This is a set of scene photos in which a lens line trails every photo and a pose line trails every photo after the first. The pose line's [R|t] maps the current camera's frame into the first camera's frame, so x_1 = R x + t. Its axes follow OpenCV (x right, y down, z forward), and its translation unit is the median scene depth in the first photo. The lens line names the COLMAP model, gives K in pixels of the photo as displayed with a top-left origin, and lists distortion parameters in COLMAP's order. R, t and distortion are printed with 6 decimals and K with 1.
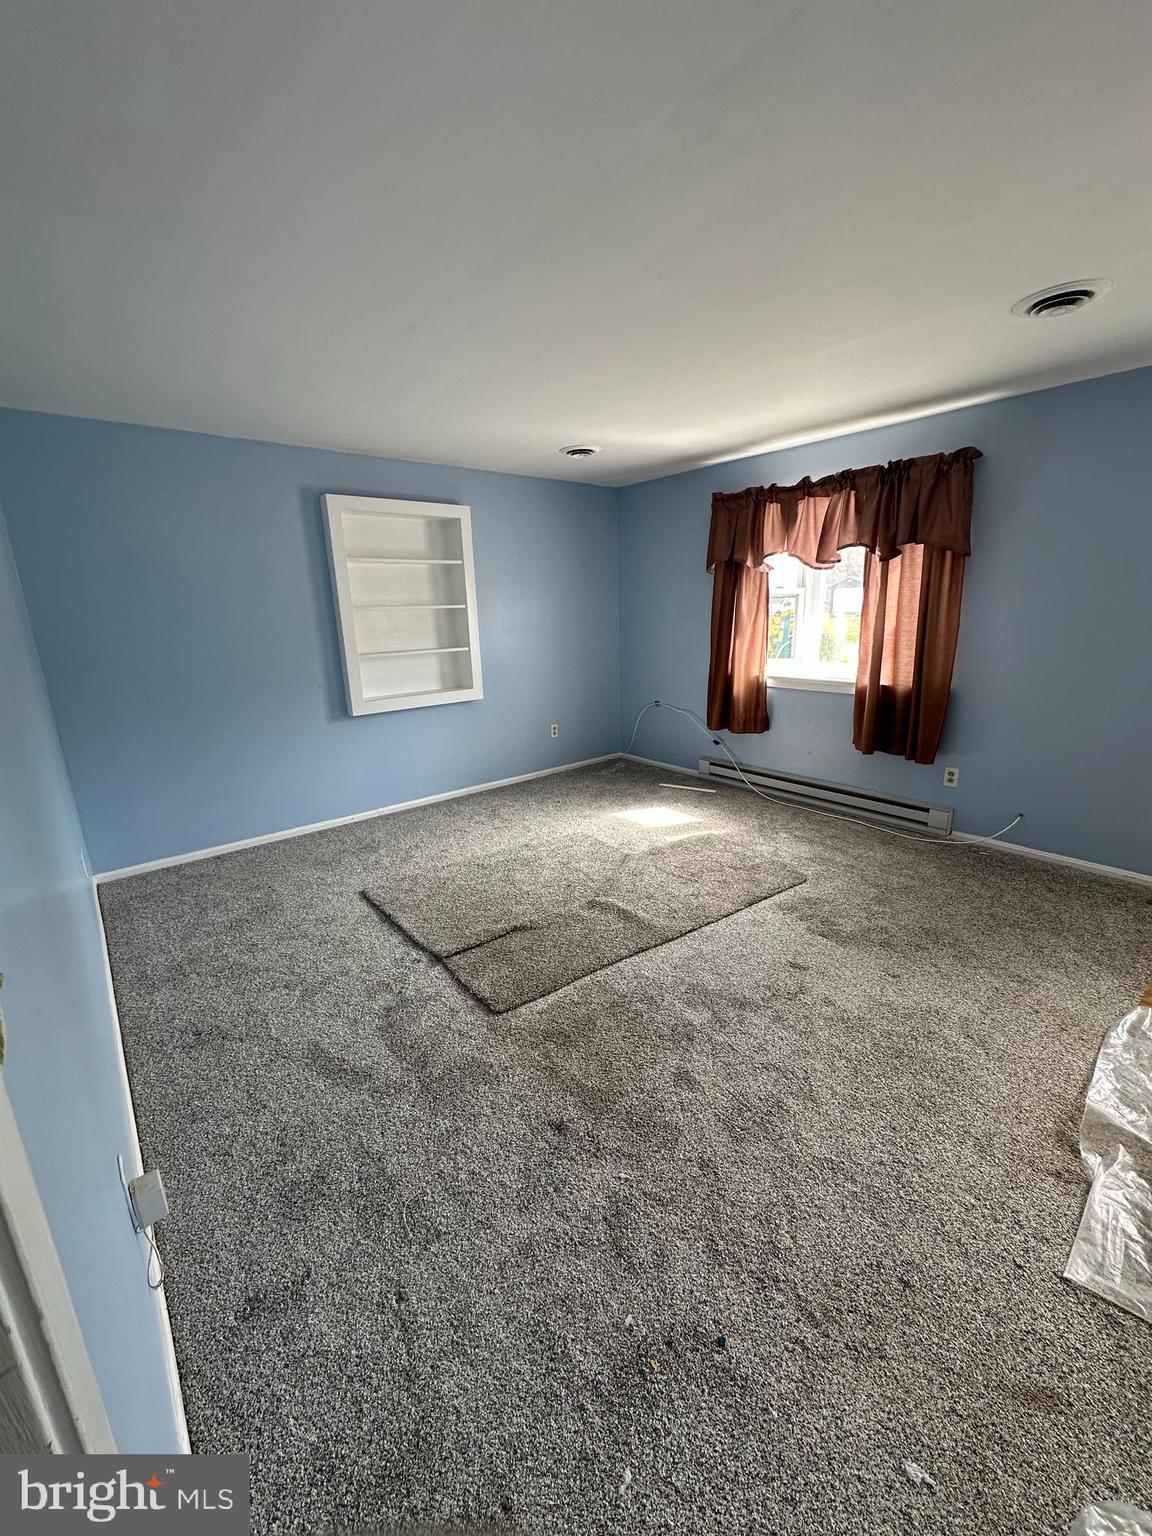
lens RADIAL K [[622.0, 0, 588.1], [0, 622.0, 775.7], [0, 0, 1]] dist [0.000014, -0.000497]
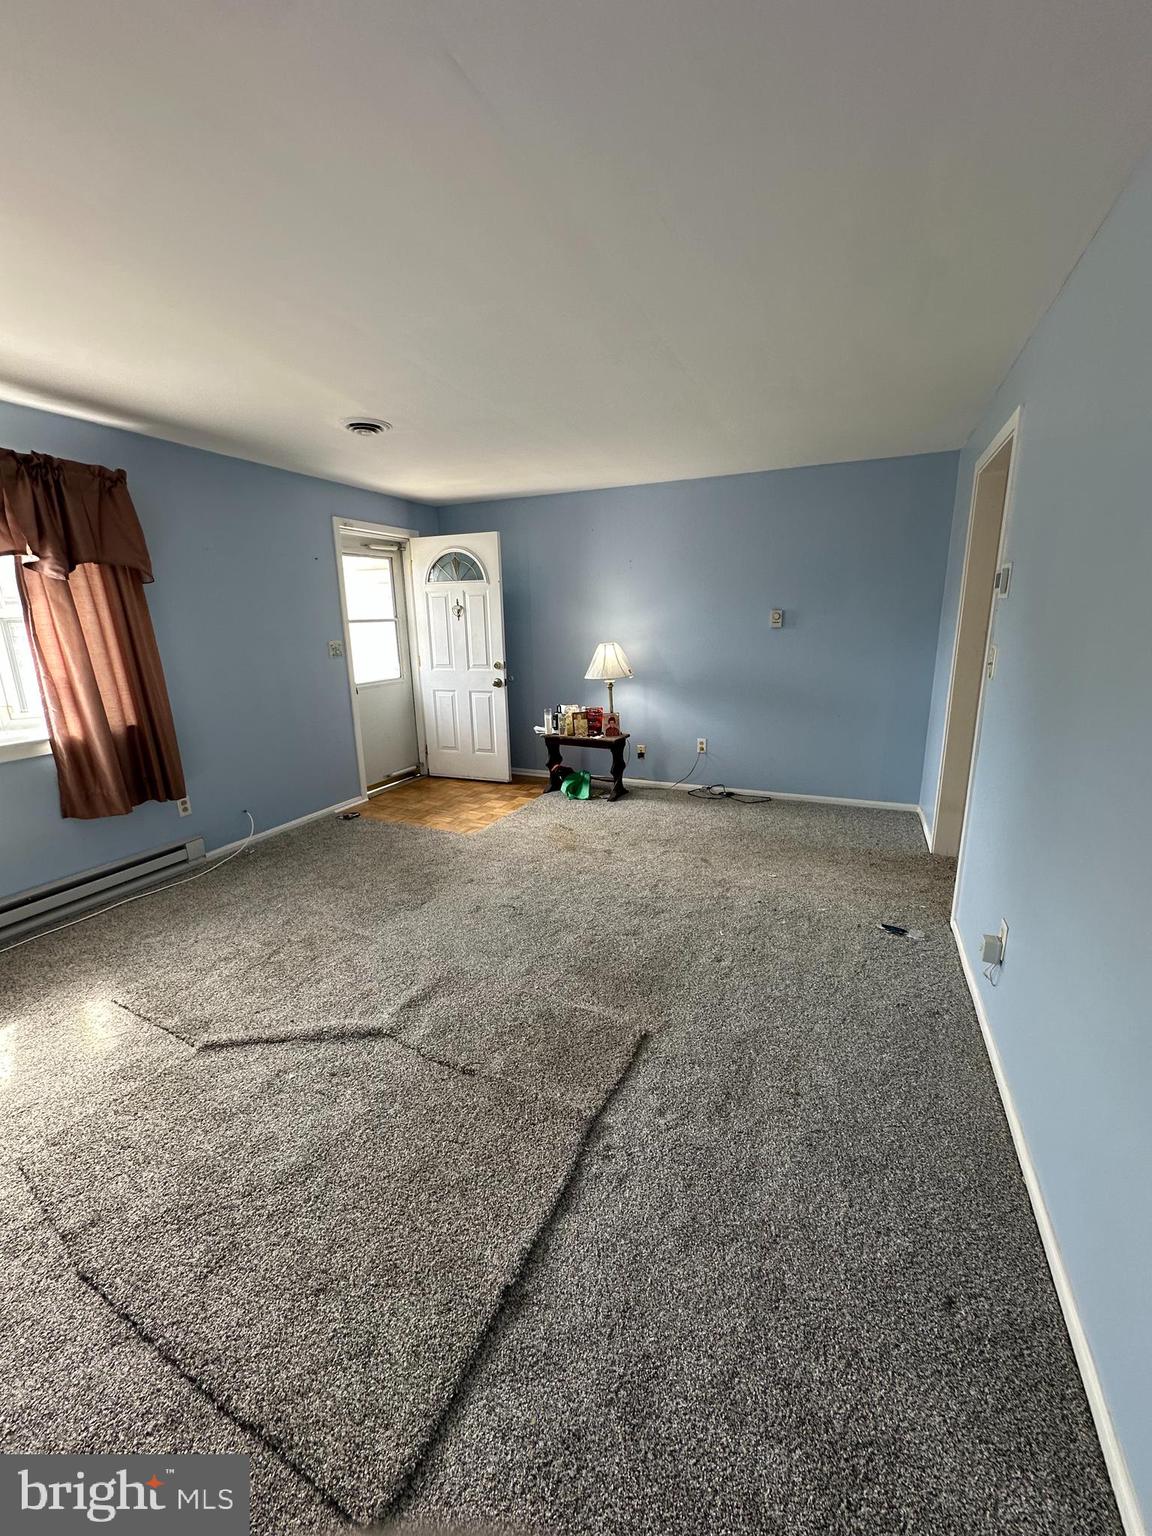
lens RADIAL K [[622.0, 0, 577.8], [0, 622.0, 764.8], [0, 0, 1]] dist [0.000014, -0.000497]
pose [[-0.435609, -0.175536, 0.882854, -0.599481], [0.269096, 0.910552, 0.313818, -0.218768], [-0.858971, 0.374274, -0.349409, 0.870507]]
